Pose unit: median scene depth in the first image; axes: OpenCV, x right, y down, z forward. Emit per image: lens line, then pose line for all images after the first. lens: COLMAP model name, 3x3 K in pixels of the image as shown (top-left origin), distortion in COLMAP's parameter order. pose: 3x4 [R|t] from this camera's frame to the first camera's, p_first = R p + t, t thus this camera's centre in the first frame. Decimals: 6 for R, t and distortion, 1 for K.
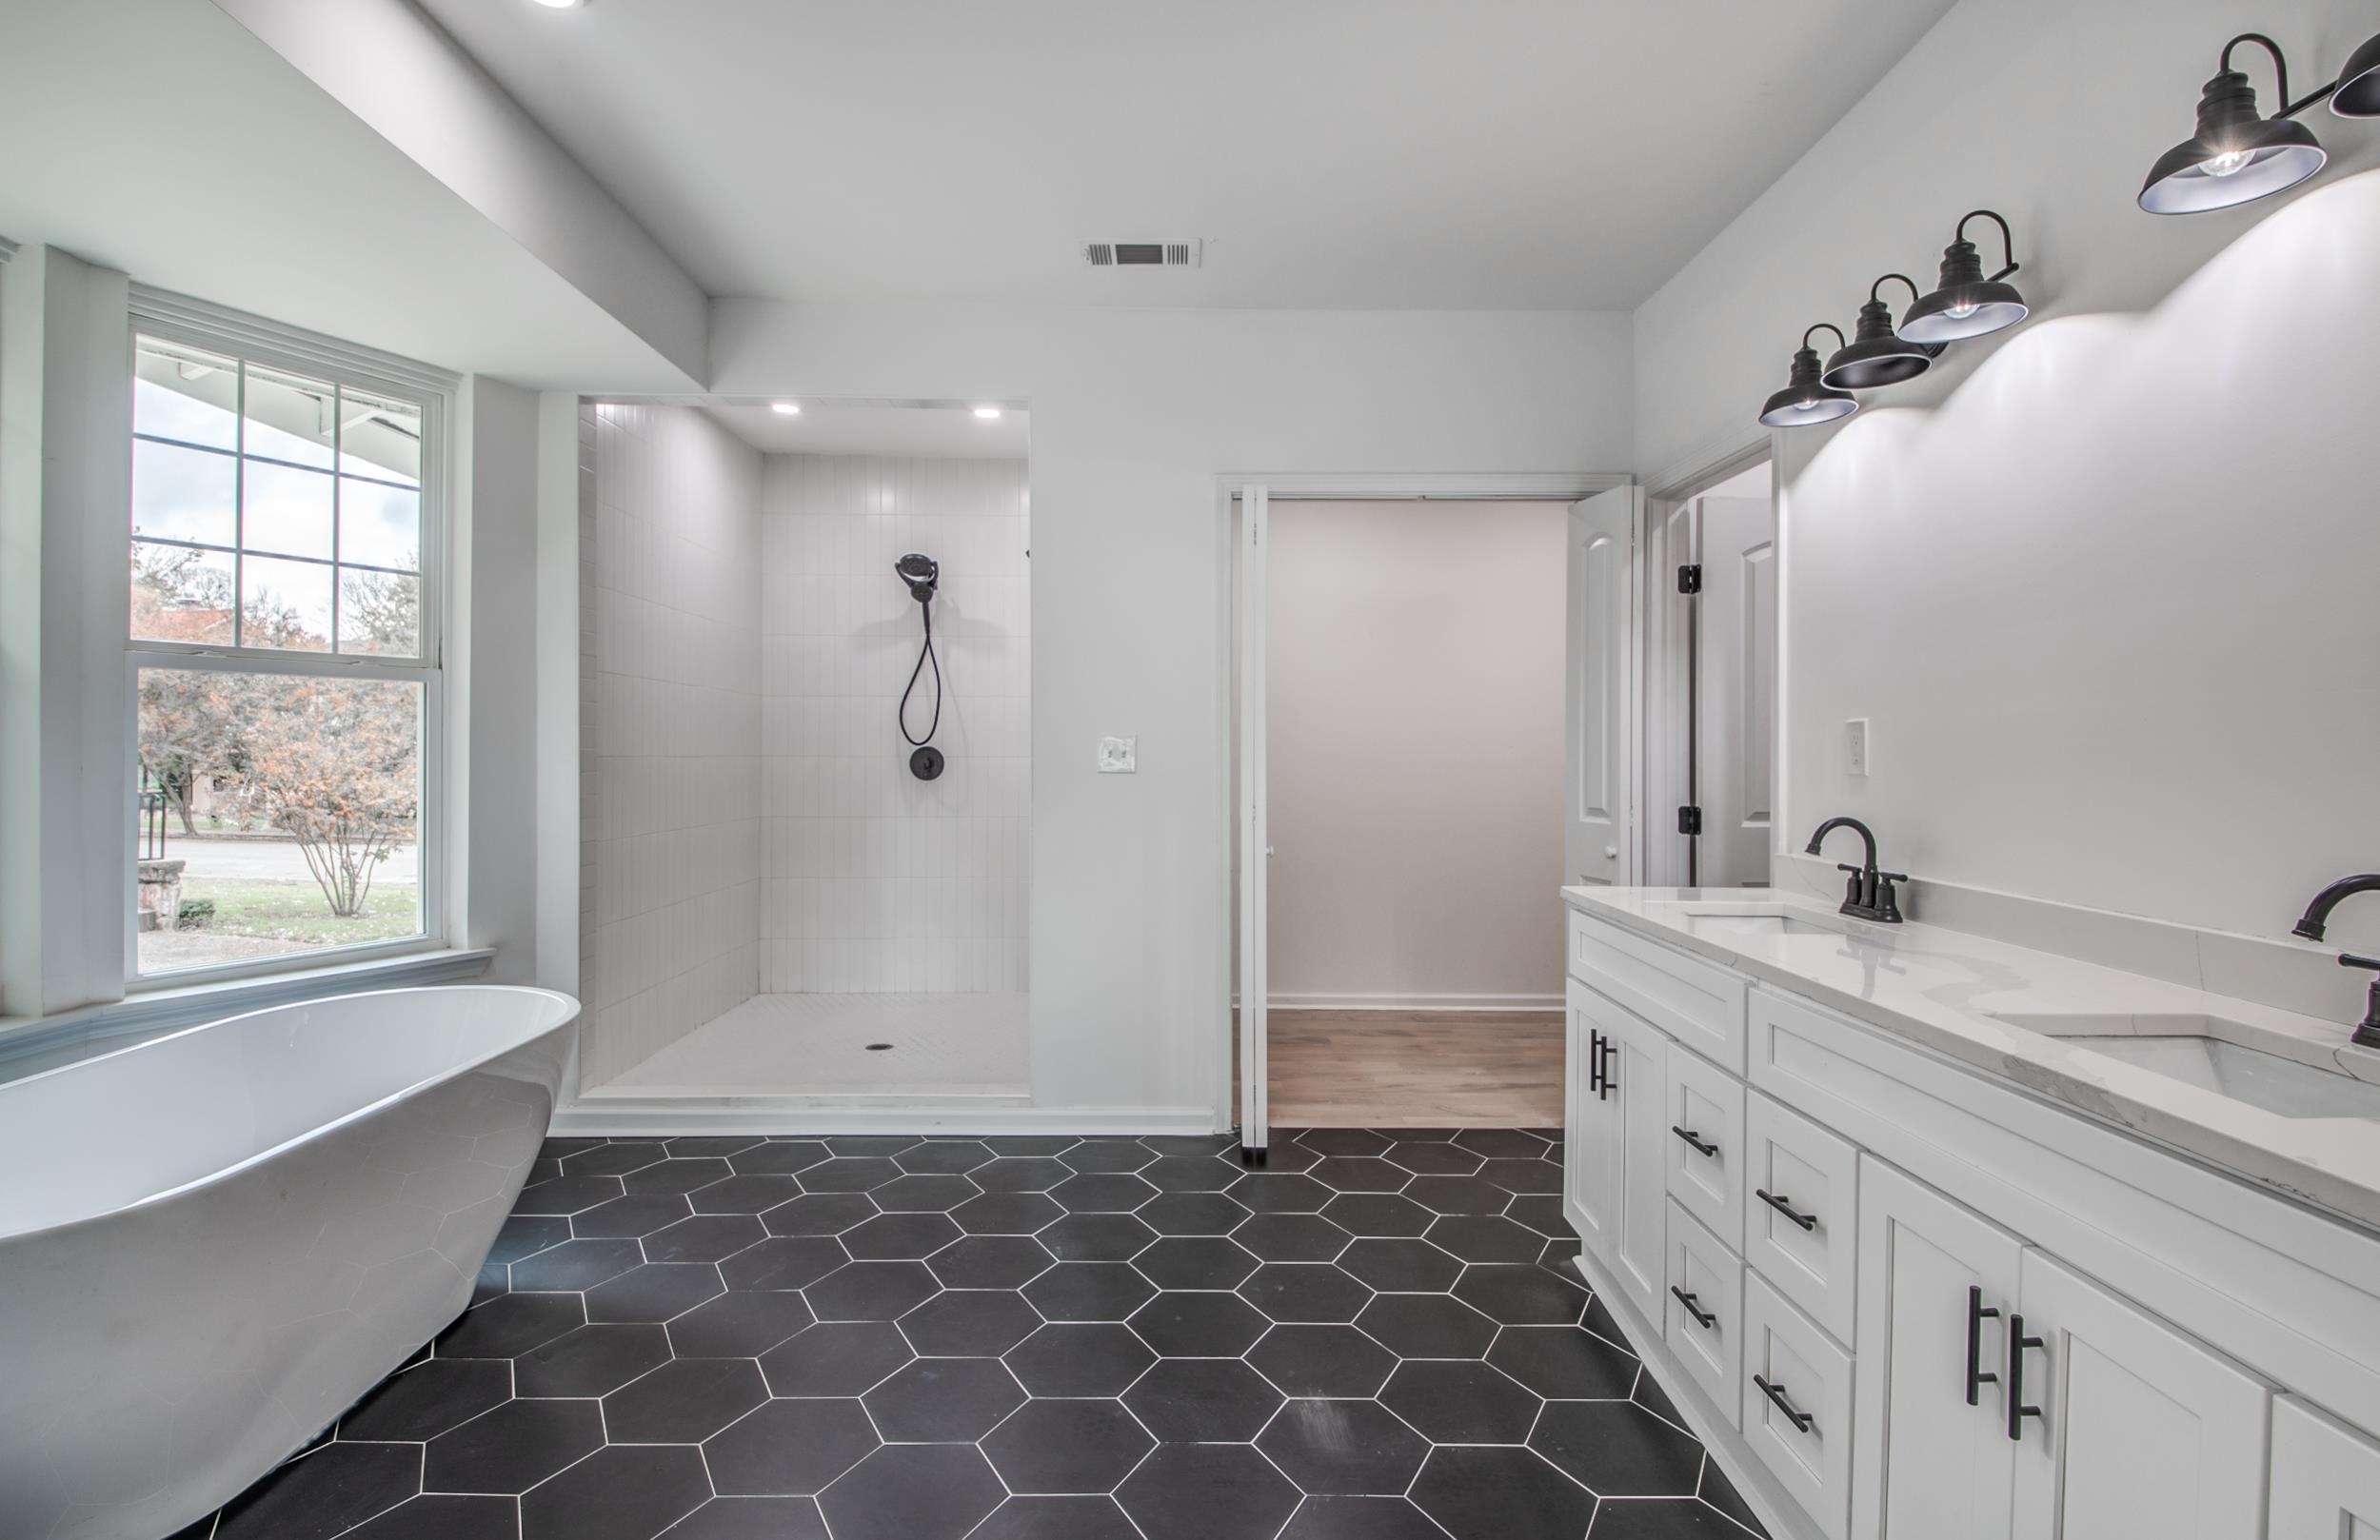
lens RADIAL K [[1152.8, 0, 1171.3], [0, 1152.8, 754.2], [0, 0, 1]] dist [0.032709, -0.009164]
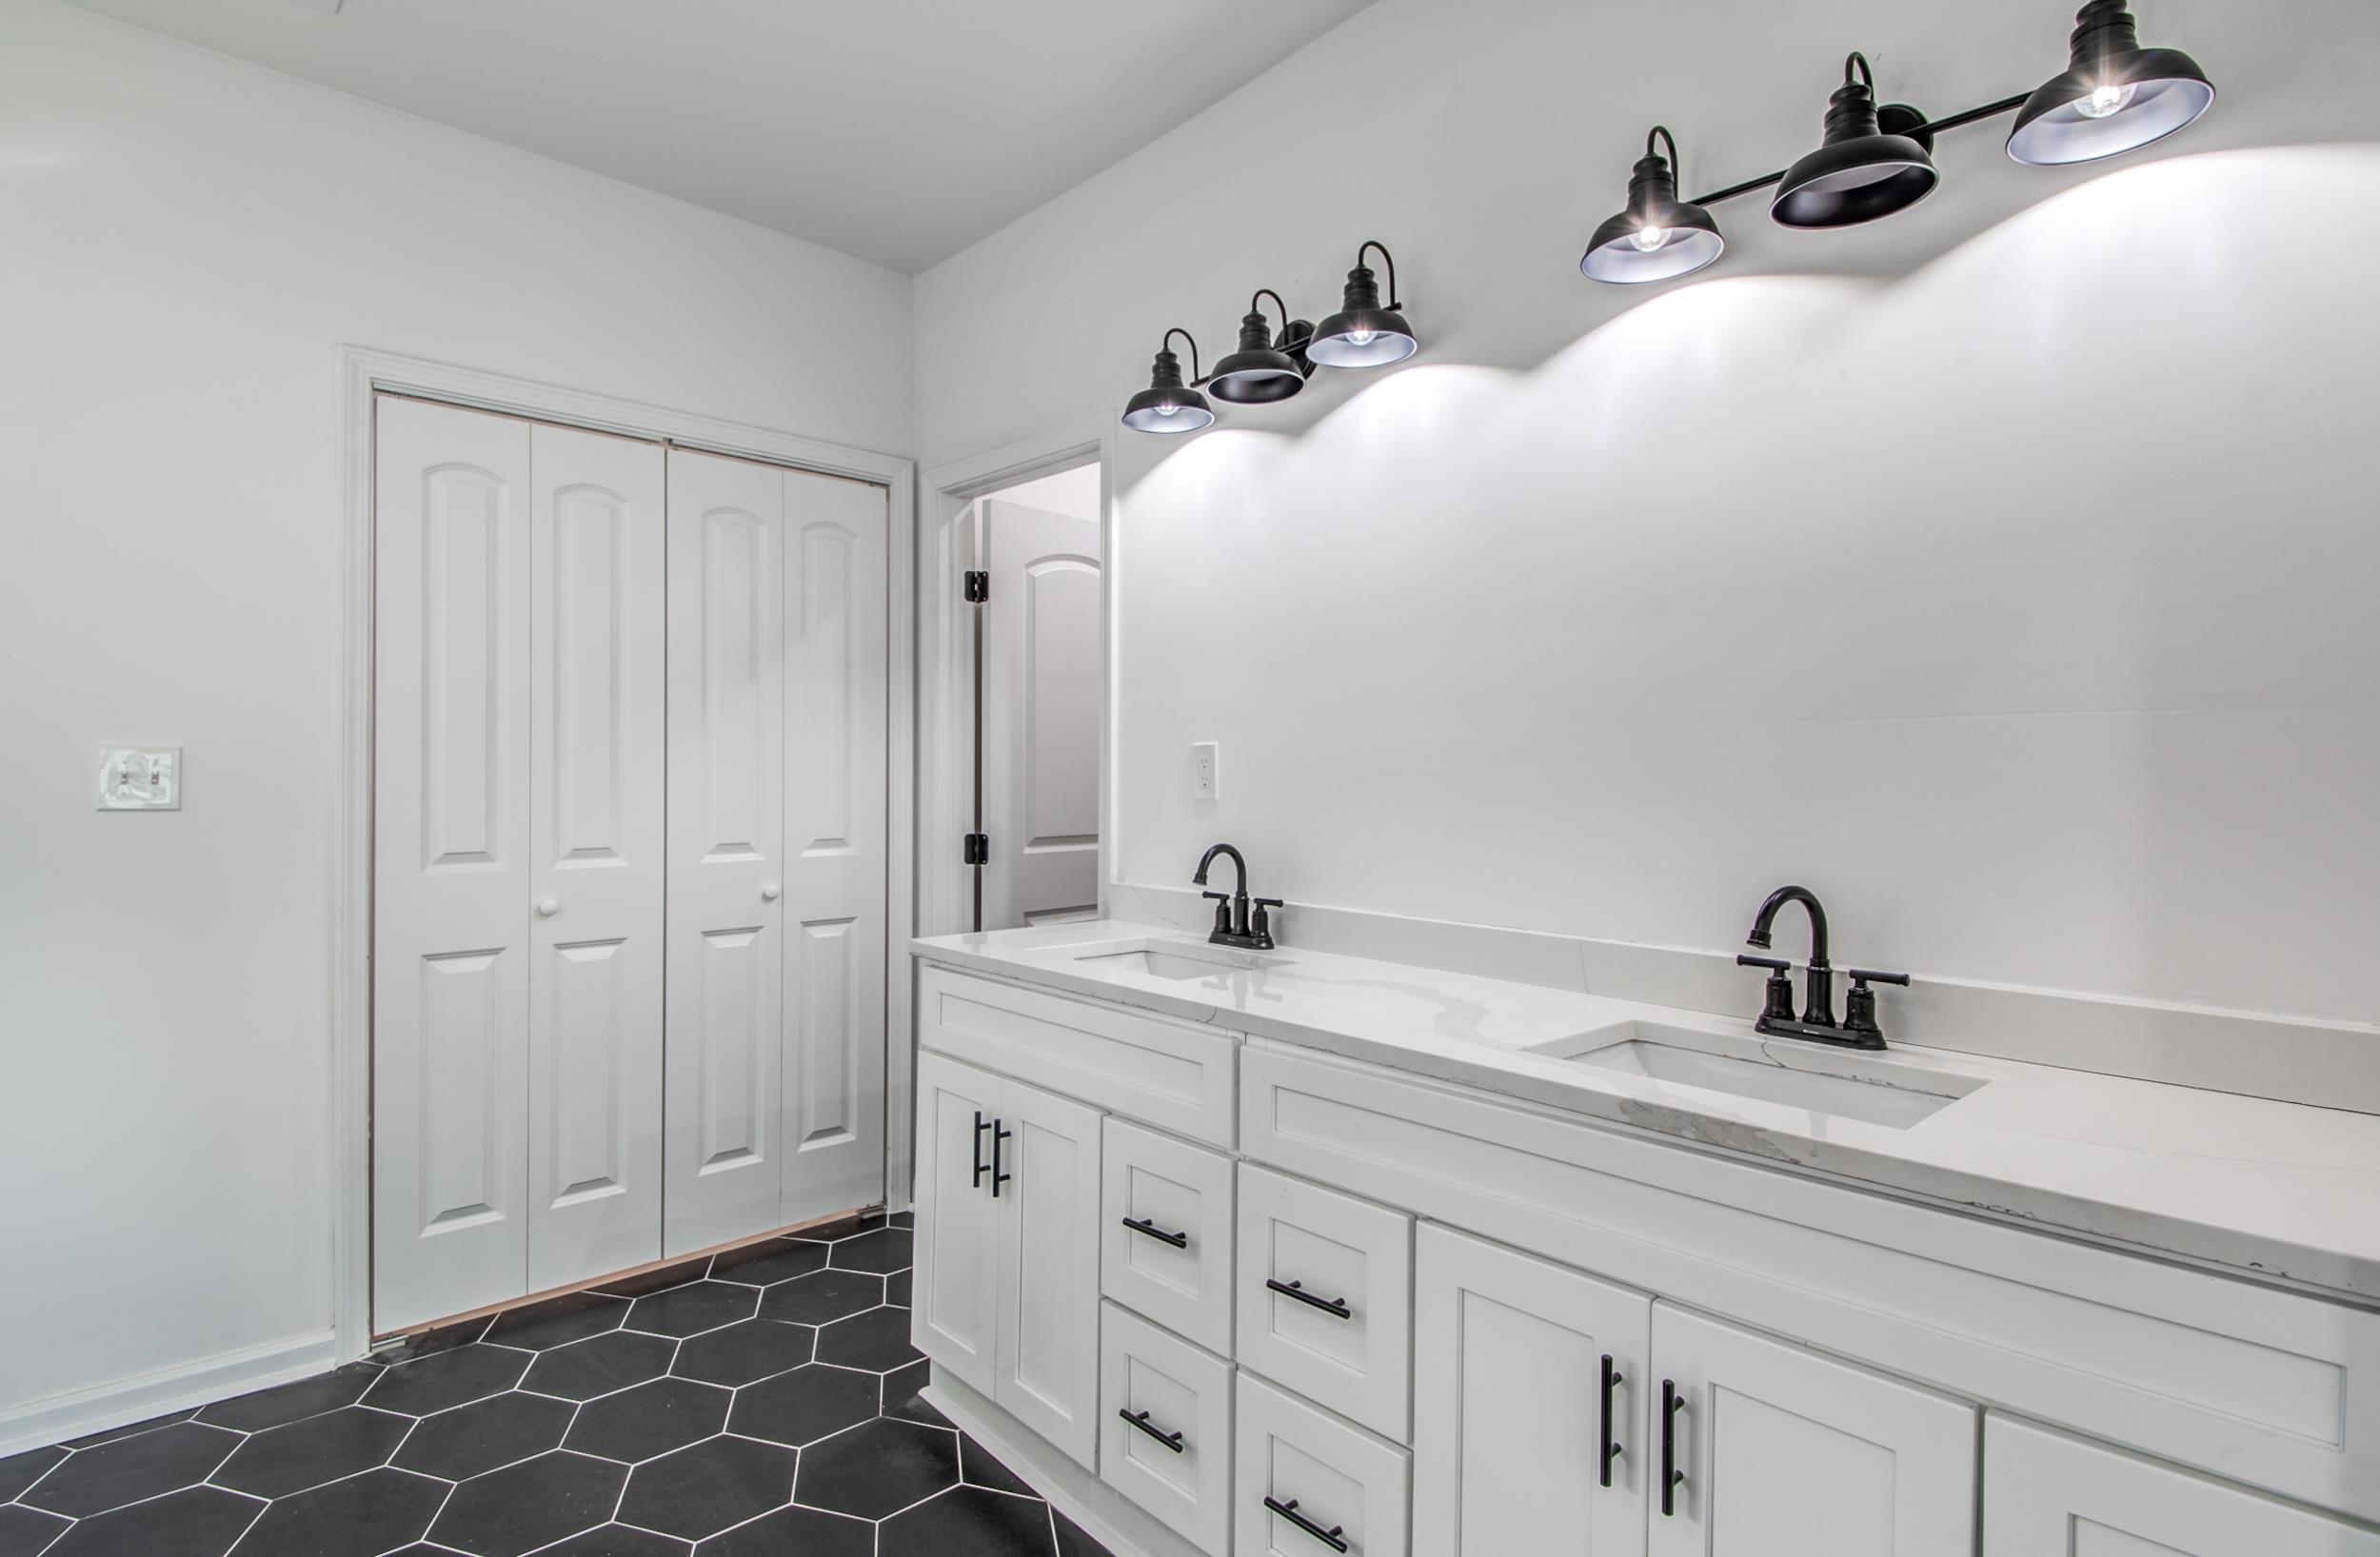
lens RADIAL K [[1245.5, 0, 1220.0], [0, 1245.5, 759.5], [0, 0, 1]] dist [0.028000, -0.006550]
pose [[0.749648, 0.007703, 0.661792, -0.103862], [0.000353, 0.999927, -0.012039, -0.003085], [-0.661837, 0.009258, 0.749591, 0.229751]]
